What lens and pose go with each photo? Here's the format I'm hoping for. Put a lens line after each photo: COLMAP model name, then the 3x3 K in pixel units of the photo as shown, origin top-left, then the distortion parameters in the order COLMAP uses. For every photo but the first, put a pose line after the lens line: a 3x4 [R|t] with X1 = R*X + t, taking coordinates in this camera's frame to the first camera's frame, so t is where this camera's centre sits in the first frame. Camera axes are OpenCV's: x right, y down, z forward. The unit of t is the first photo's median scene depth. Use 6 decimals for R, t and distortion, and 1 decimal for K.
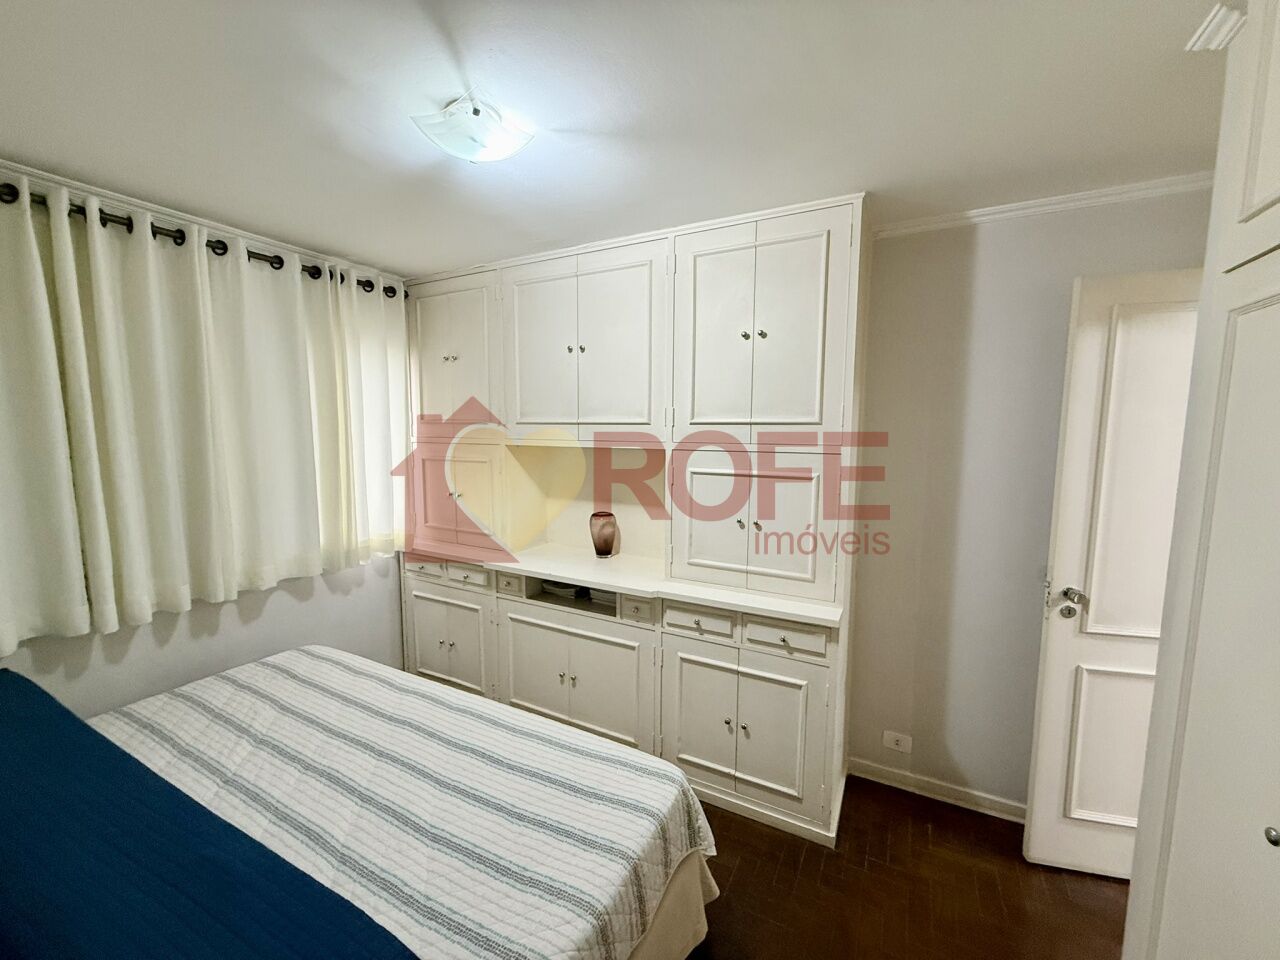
lens RADIAL K [[511.2, 0, 637.4], [0, 511.2, 480.5], [0, 0, 1]] dist [0.003373, -0.000054]
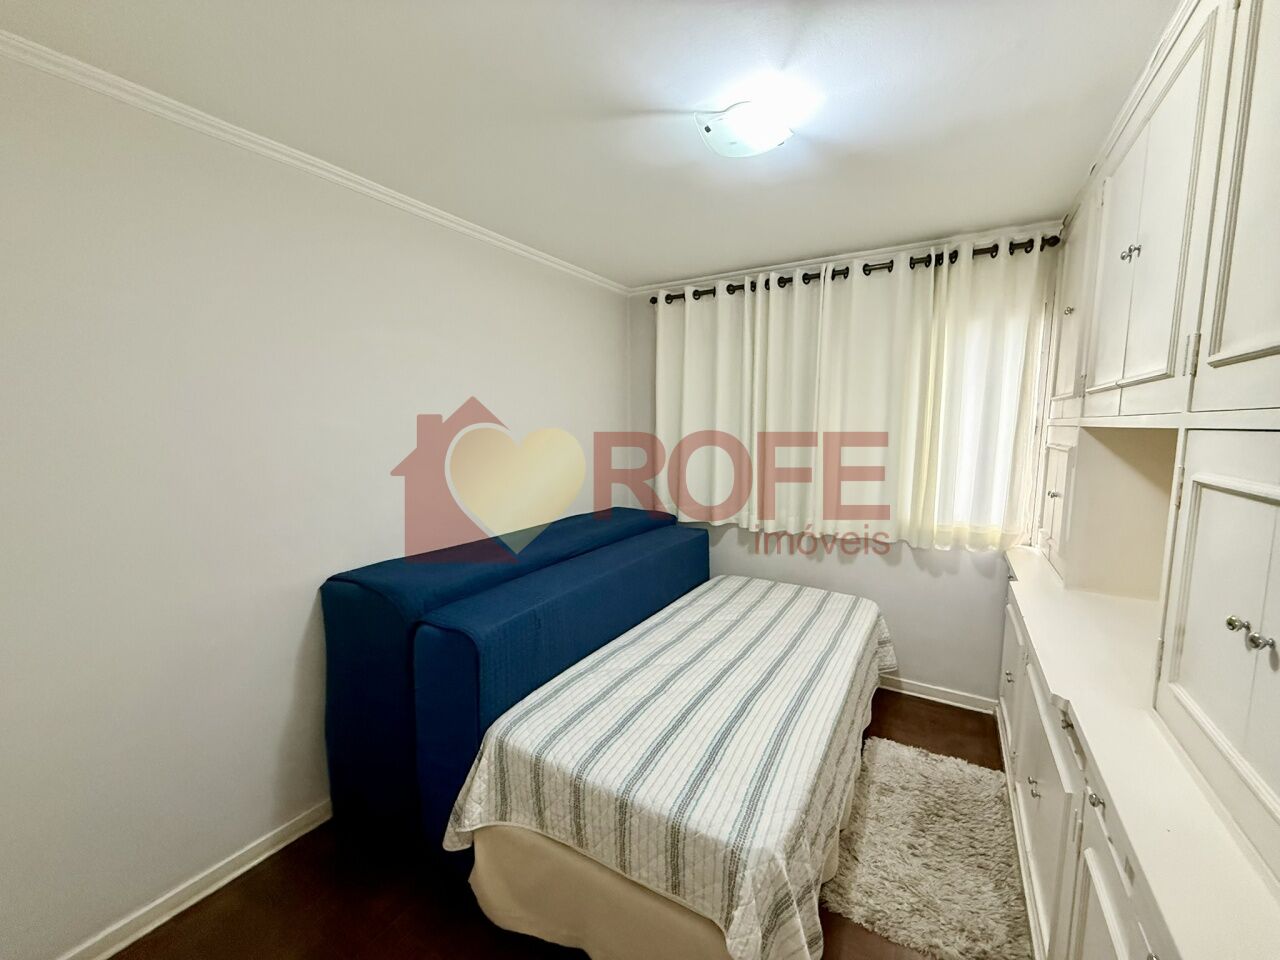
lens RADIAL K [[511.2, 0, 638.4], [0, 511.2, 480.2], [0, 0, 1]] dist [0.003373, -0.000054]
pose [[-0.037195, 0.107455, -0.993514, 0.549339], [-0.106055, 0.988163, 0.110846, -0.016165], [0.993664, 0.109490, -0.025359, 0.547712]]
